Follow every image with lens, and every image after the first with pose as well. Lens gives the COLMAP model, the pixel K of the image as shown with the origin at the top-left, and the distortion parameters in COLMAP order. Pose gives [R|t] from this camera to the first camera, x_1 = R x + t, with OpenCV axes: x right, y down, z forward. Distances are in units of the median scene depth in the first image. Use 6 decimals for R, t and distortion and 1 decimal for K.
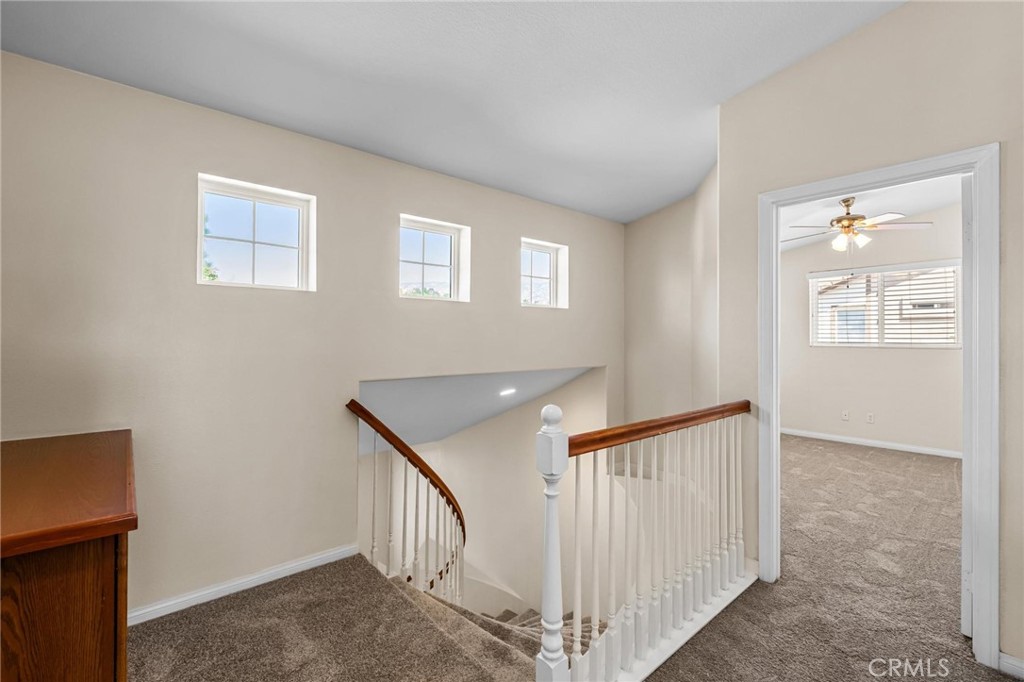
lens RADIAL K [[451.8, 0, 512.0], [0, 451.8, 341.0], [0, 0, 1]] dist [-0.004399, -0.000655]
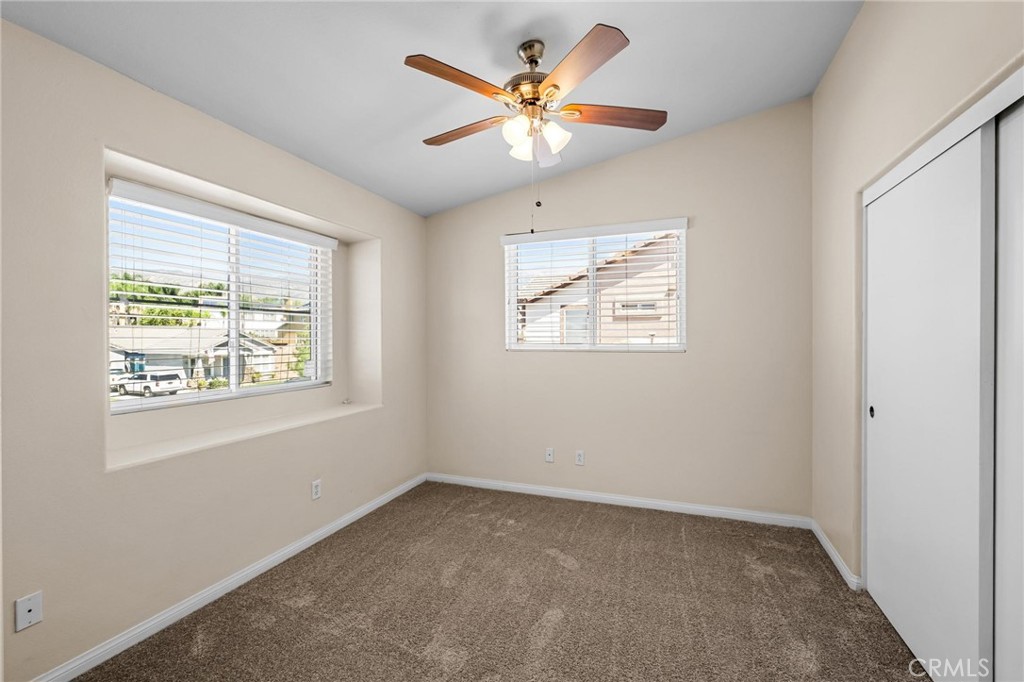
lens RADIAL K [[455.5, 0, 513.6], [0, 455.5, 346.8], [0, 0, 1]] dist [0.000368, -0.000575]
pose [[0.877760, -0.010694, 0.478982, 0.404928], [0.003743, 0.999873, 0.015465, -0.002023], [-0.479086, -0.011781, 0.877689, 0.476808]]
